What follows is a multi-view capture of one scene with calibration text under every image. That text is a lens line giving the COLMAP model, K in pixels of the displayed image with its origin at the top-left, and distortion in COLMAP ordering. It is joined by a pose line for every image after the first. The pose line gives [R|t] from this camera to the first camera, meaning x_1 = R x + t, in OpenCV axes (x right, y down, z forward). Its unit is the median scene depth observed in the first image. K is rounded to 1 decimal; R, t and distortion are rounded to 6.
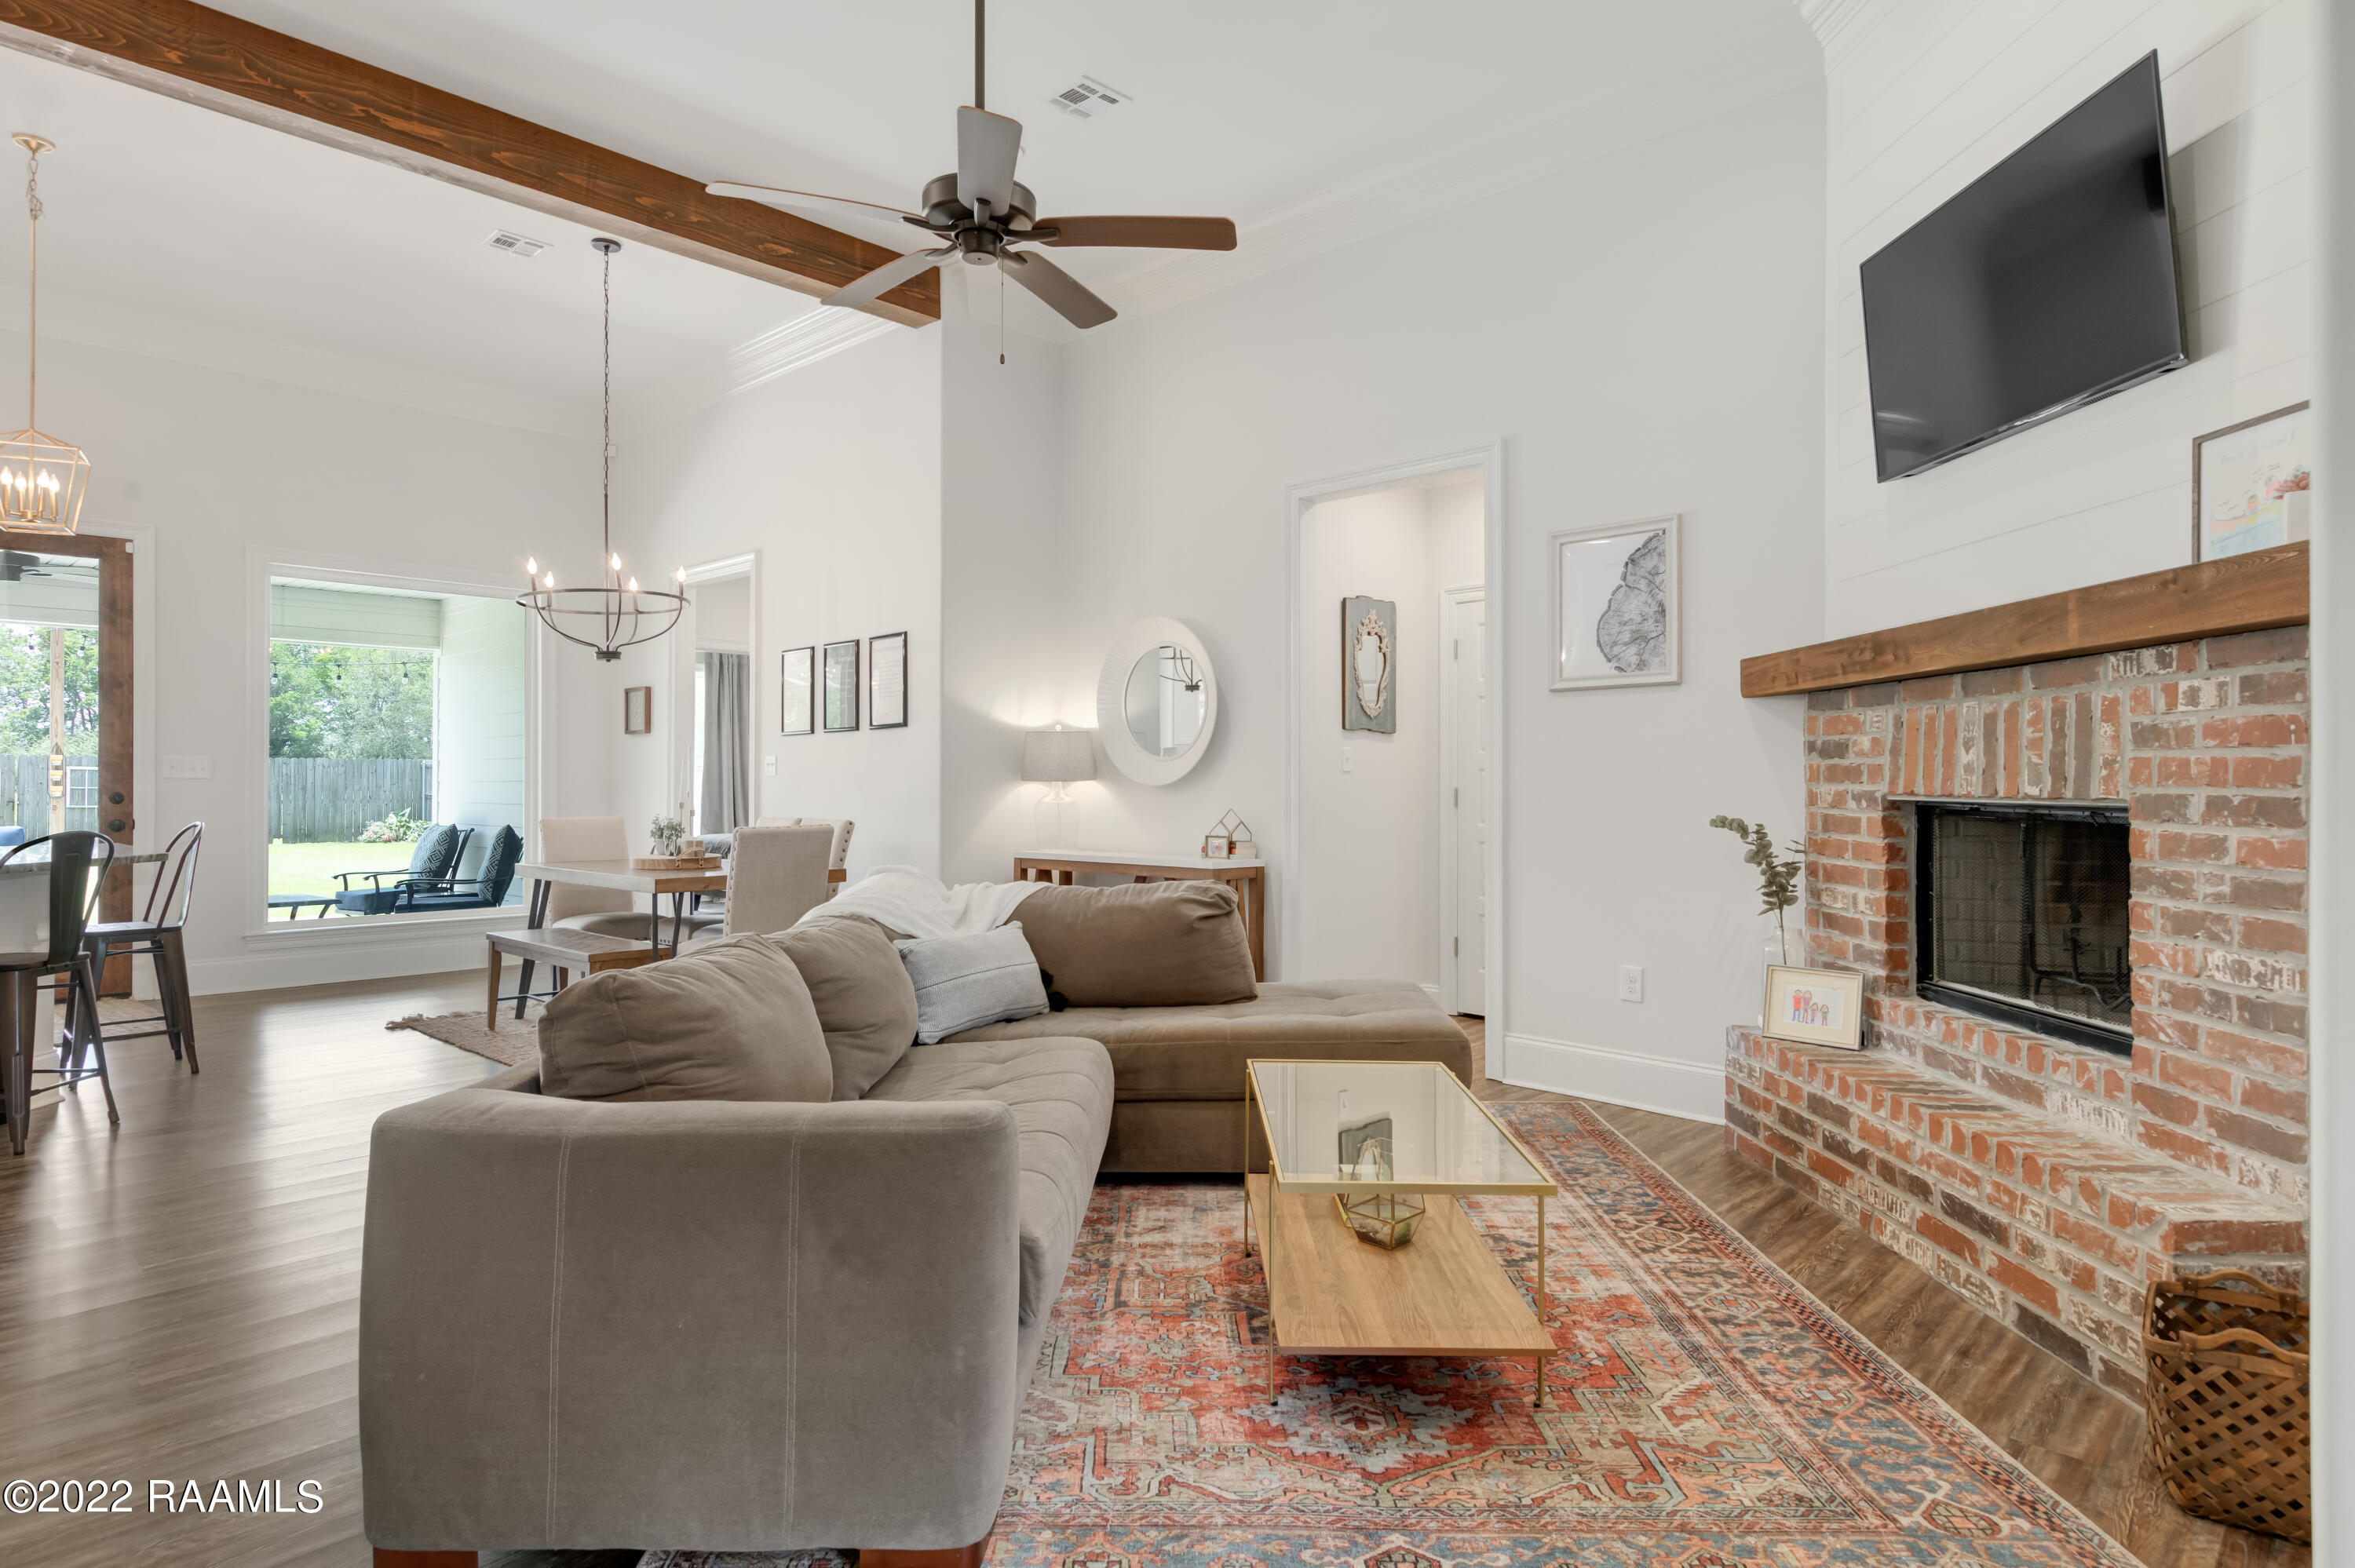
lens RADIAL K [[1281.8, 0, 1177.5], [0, 1281.8, 784.0], [0, 0, 1]] dist [0.000246, -0.000174]
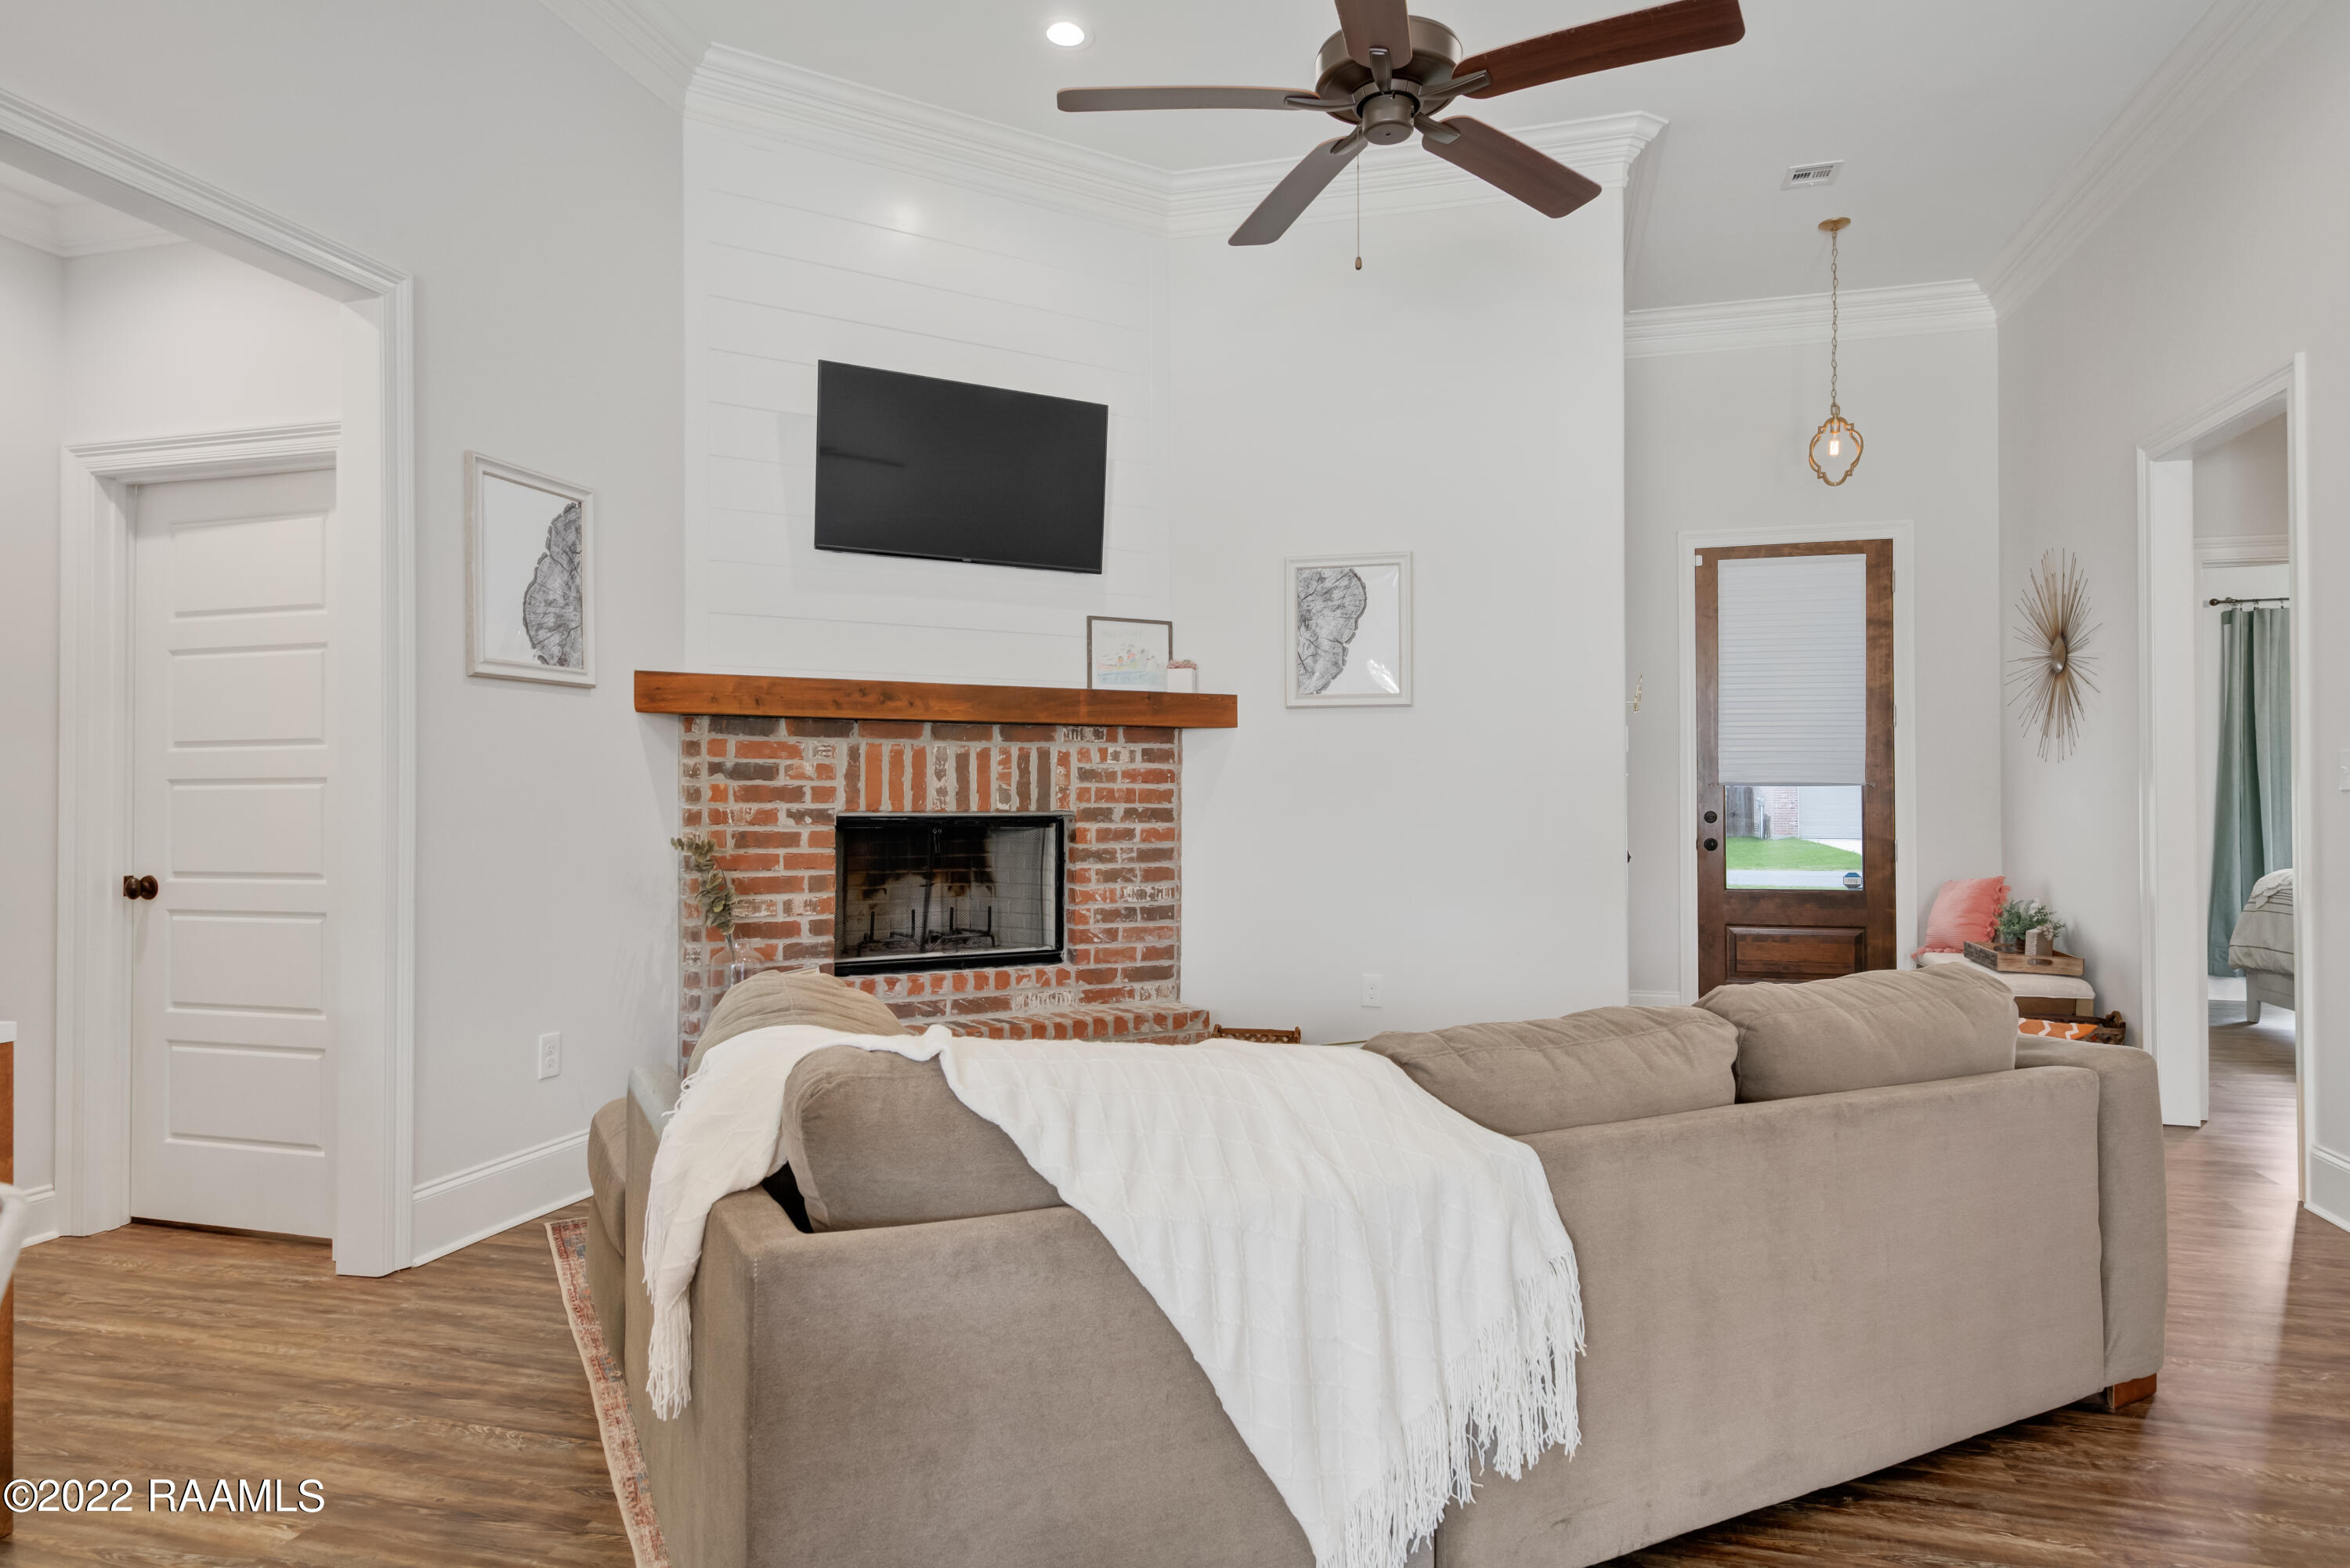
lens RADIAL K [[1344.3, 0, 1175.0], [0, 1344.3, 784.0], [0, 0, 1]] dist [-0.000350, -0.000577]
pose [[-0.472621, 0.009834, 0.881211, -0.967093], [0.003040, 0.999950, -0.009528, -0.006604], [-0.881261, -0.001824, -0.472627, 1.784327]]
